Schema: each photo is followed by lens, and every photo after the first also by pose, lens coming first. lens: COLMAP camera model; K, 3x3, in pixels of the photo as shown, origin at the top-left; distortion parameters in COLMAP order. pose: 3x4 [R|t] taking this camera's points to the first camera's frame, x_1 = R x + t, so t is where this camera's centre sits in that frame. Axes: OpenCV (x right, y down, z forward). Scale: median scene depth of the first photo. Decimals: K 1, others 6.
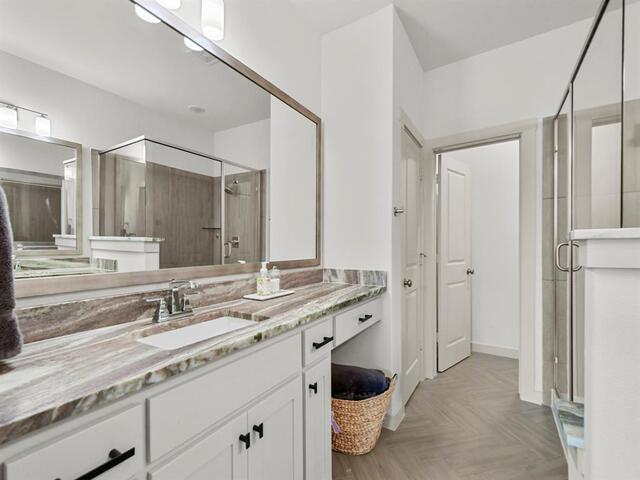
lens RADIAL K [[290.7, 0, 317.6], [0, 290.7, 245.6], [0, 0, 1]] dist [0.013863, -0.001083]
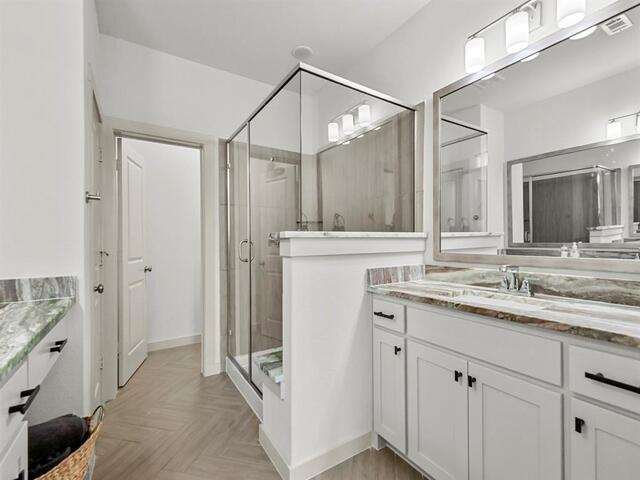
lens RADIAL K [[290.7, 0, 324.2], [0, 290.7, 240.2], [0, 0, 1]] dist [0.013863, -0.001083]
pose [[0.415945, 0.009735, 0.909337, -0.160781], [-0.001490, 0.999949, -0.010024, 0.002546], [-0.909388, 0.002815, 0.415939, 0.101964]]
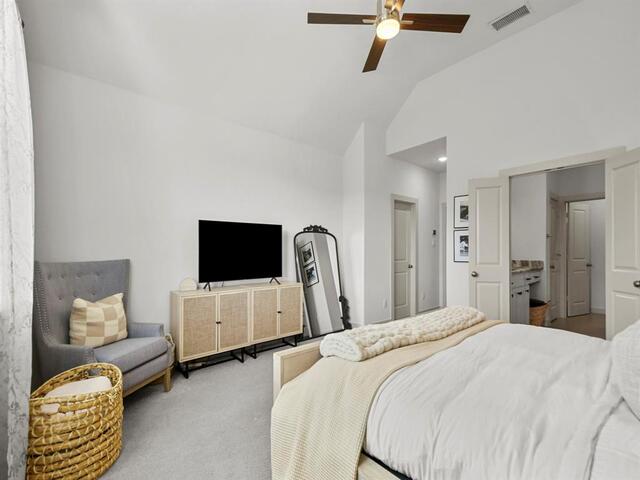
lens RADIAL K [[290.7, 0, 320.4], [0, 290.7, 244.6], [0, 0, 1]] dist [0.013863, -0.001083]
pose [[0.956685, 0.005557, -0.291071, -0.755258], [-0.006037, 0.999981, -0.000752, -0.034487], [0.291062, 0.002476, 0.956701, -1.717979]]
